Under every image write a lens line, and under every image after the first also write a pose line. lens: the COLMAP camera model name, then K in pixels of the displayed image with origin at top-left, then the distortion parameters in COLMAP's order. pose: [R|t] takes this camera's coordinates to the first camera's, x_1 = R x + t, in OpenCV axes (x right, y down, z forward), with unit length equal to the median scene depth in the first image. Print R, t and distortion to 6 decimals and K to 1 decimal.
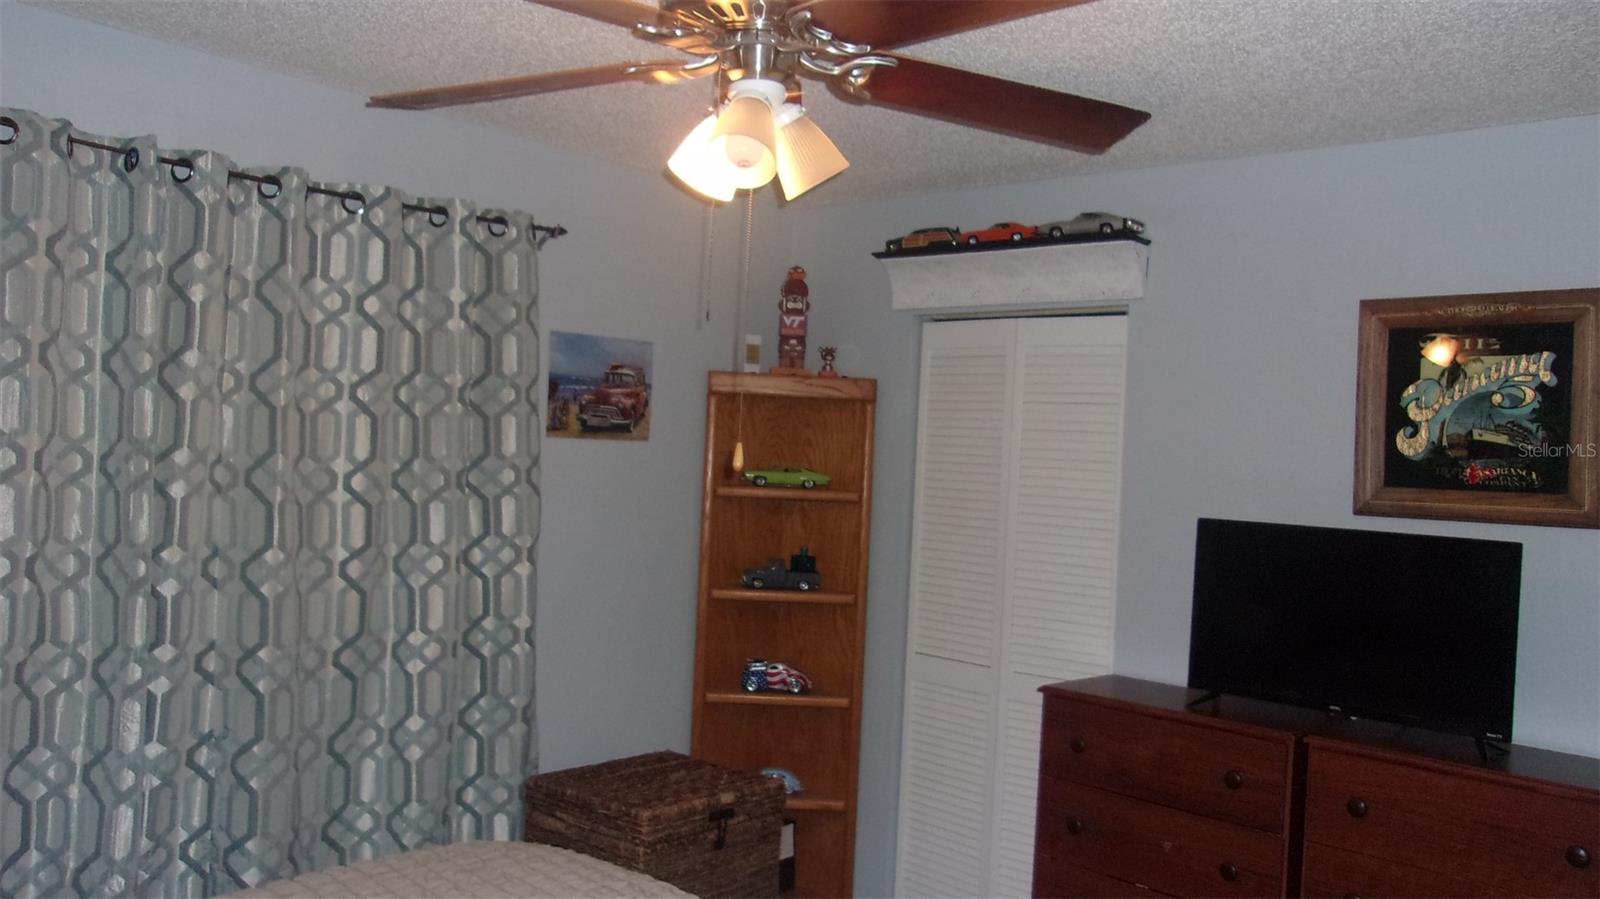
lens RADIAL K [[1276.0, 0, 800.0], [0, 1276.0, 449.5], [0, 0, 1]] dist [0.003530, 0.002877]
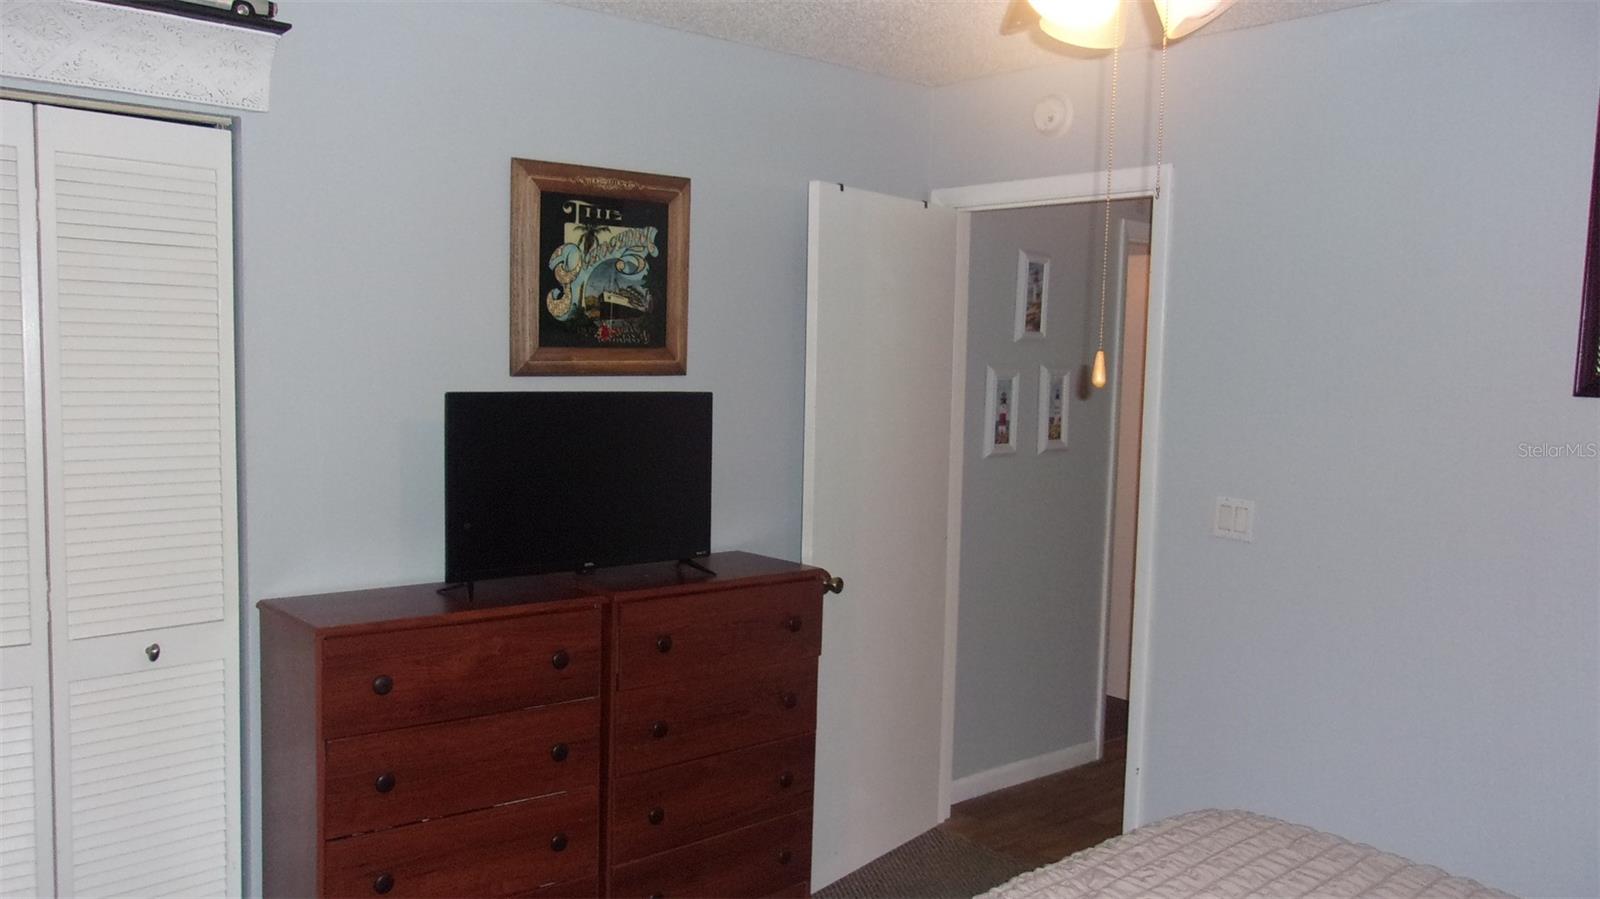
lens RADIAL K [[1276.0, 0, 800.0], [0, 1276.0, 449.5], [0, 0, 1]] dist [0.003530, 0.002877]
pose [[0.138410, -0.127275, 0.982163, -0.548025], [-0.020945, 0.991110, 0.131386, -0.029413], [-0.990153, -0.038757, 0.134514, 0.672312]]
